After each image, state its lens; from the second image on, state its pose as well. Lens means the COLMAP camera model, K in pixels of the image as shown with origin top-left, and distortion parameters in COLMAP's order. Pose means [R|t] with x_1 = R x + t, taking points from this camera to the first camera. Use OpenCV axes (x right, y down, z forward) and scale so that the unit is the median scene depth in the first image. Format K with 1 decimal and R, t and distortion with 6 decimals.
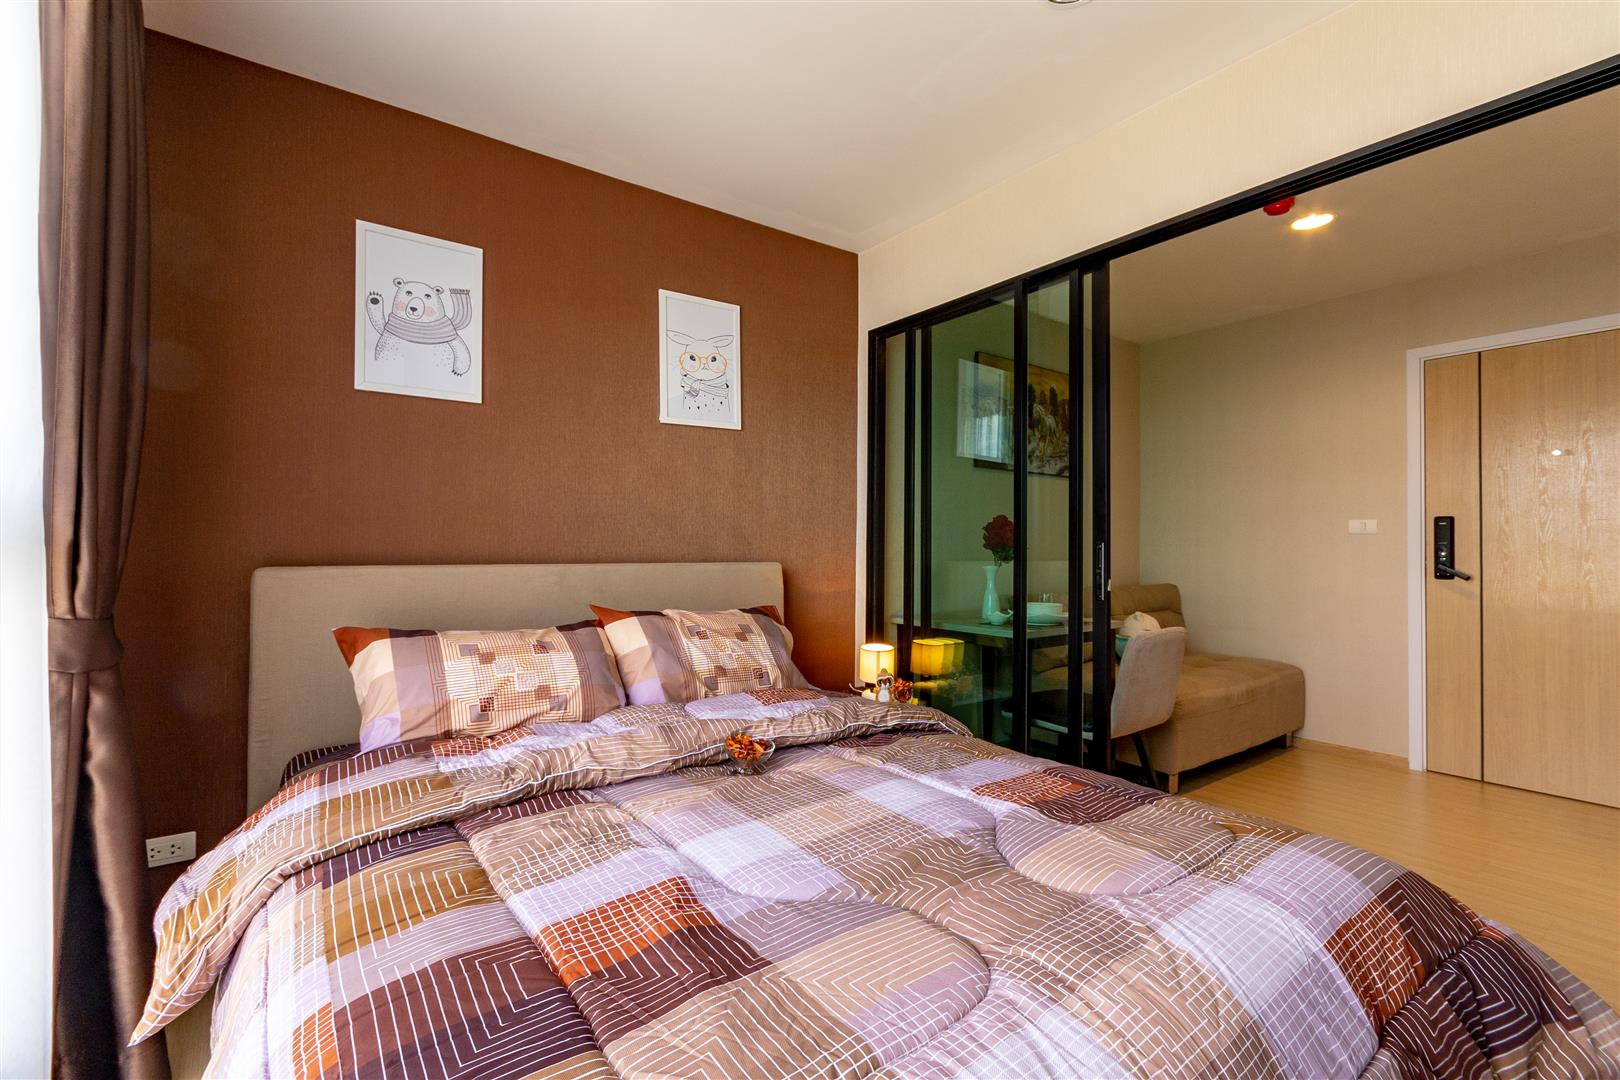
lens RADIAL K [[714.0, 0, 817.7], [0, 714.0, 538.9], [0, 0, 1]] dist [0.001004, -0.000213]
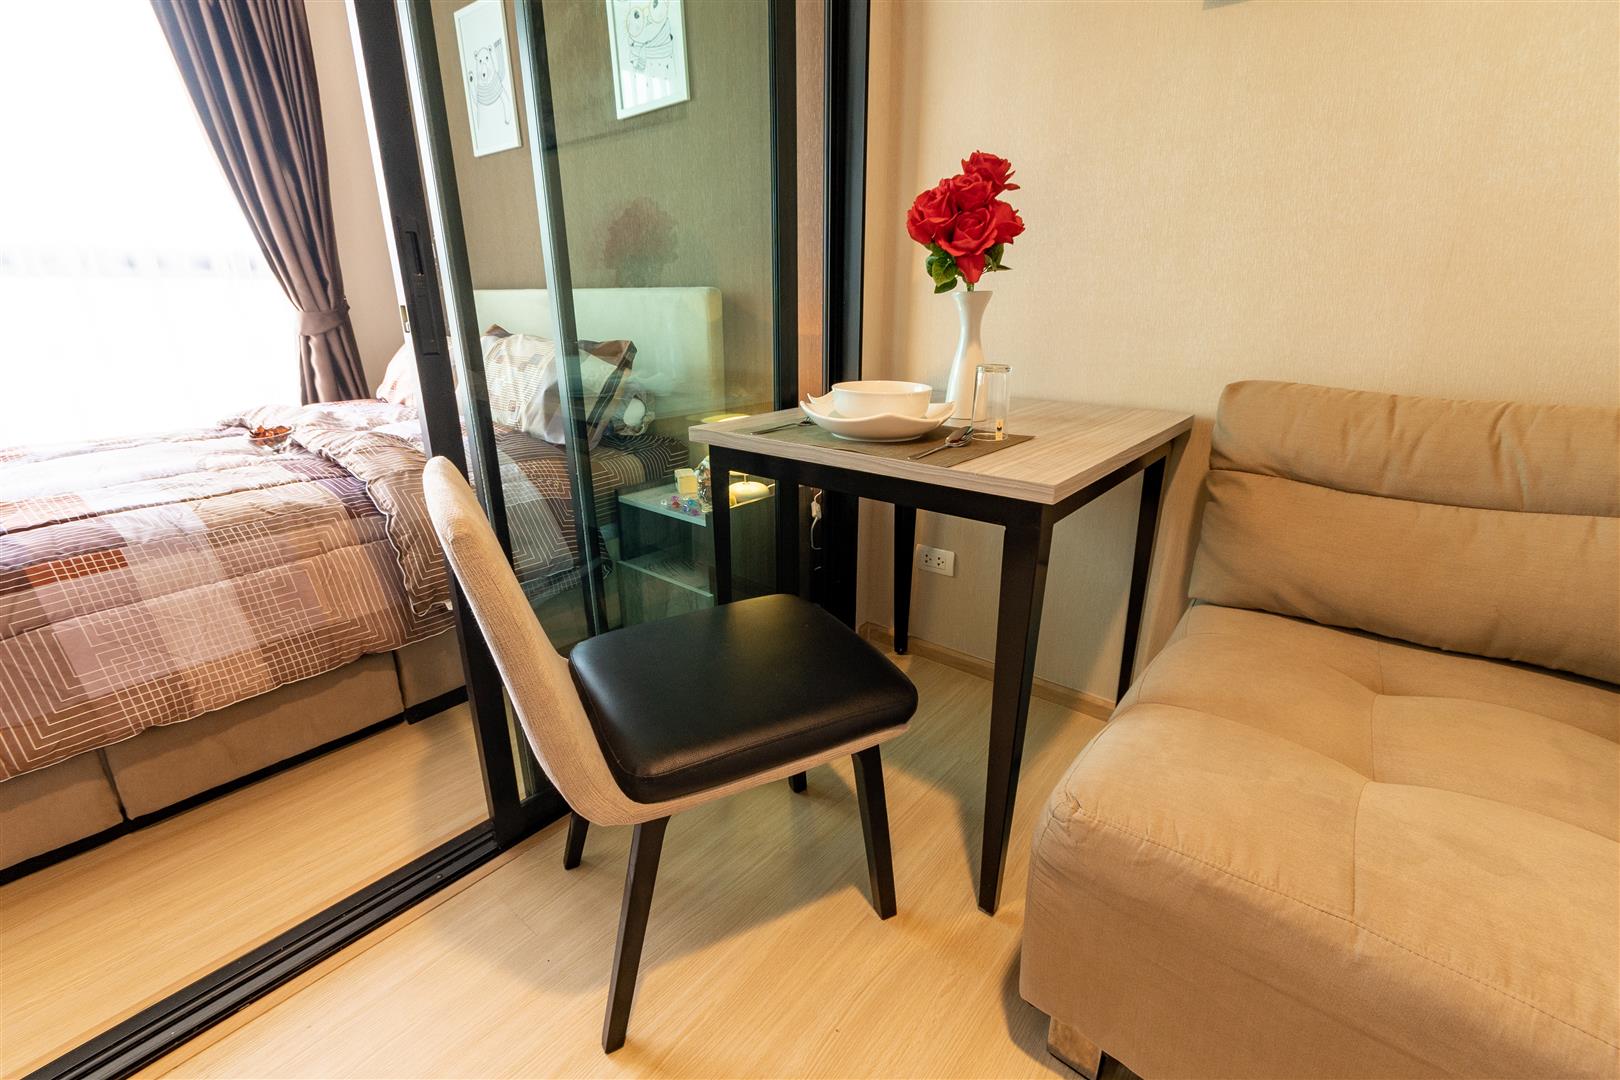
lens RADIAL K [[714.0, 0, 817.7], [0, 714.0, 538.9], [0, 0, 1]] dist [0.001004, -0.000213]
pose [[0.233563, 0.310061, -0.921580, 0.636416], [0.015385, 0.946498, 0.322344, 0.036274], [0.972220, -0.089466, 0.216297, 0.789848]]
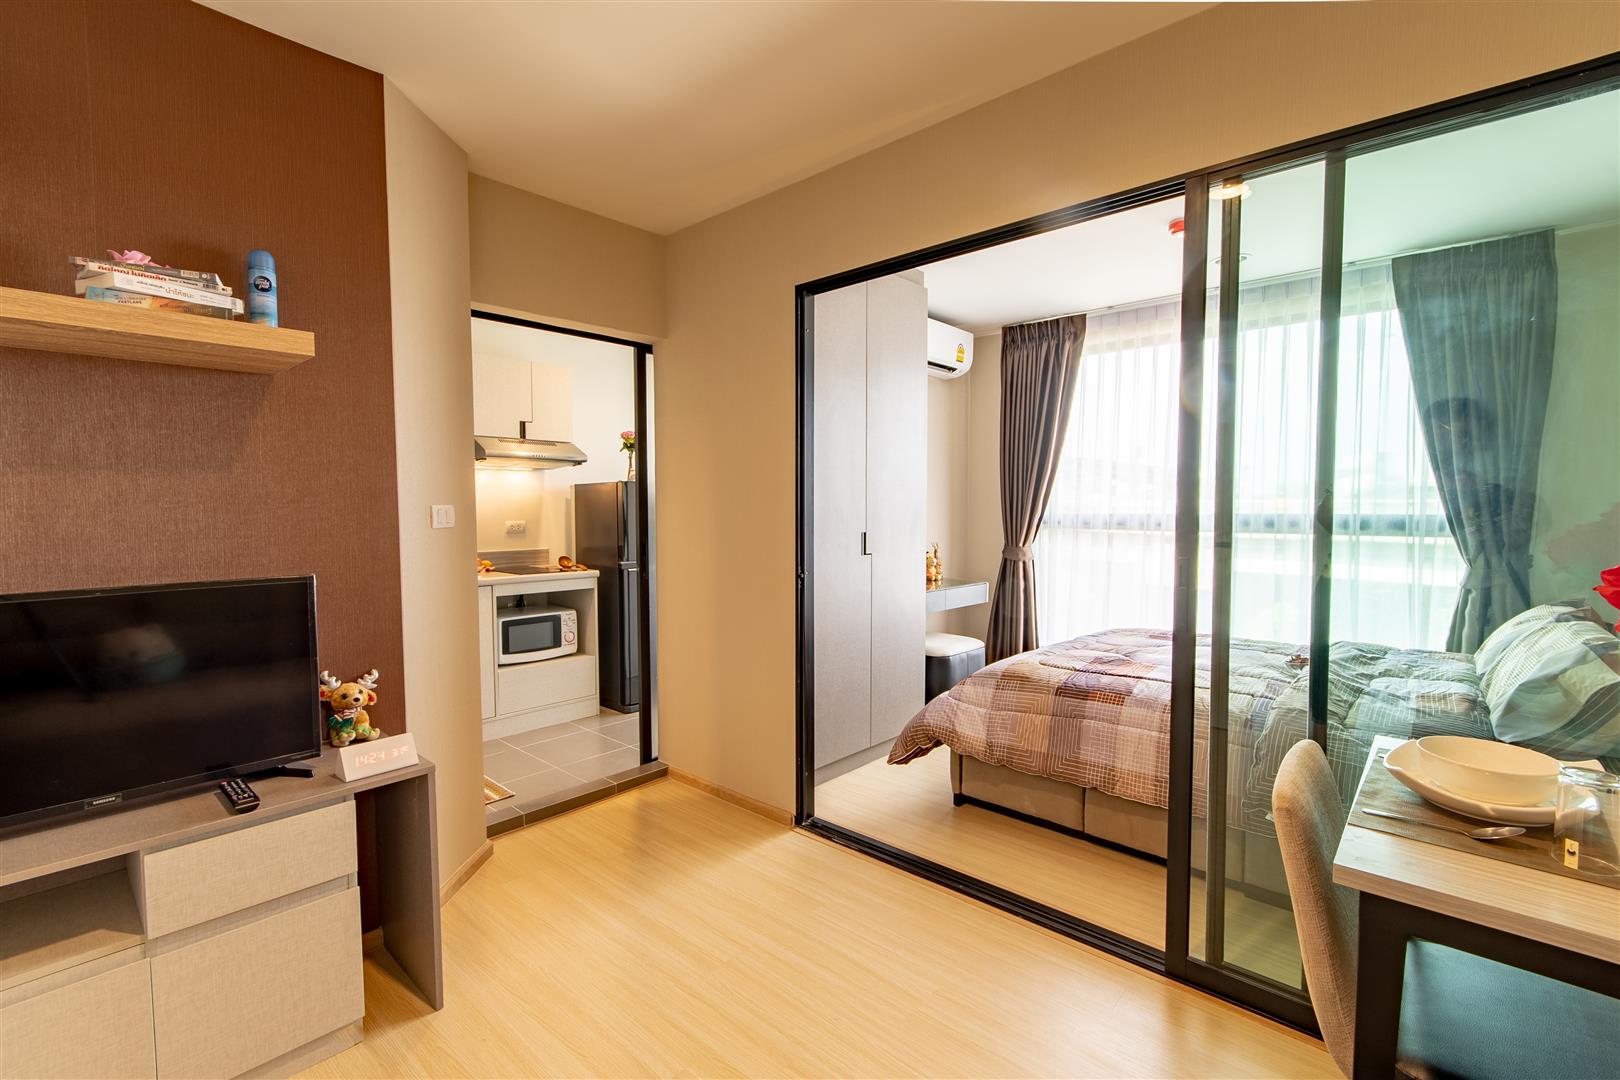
lens RADIAL K [[714.0, 0, 817.7], [0, 714.0, 538.9], [0, 0, 1]] dist [0.001004, -0.000213]
pose [[-0.981599, 0.007423, -0.190808, 0.645774], [0.000664, 0.999371, 0.035462, -0.030600], [0.190951, 0.034683, -0.980987, 1.172596]]
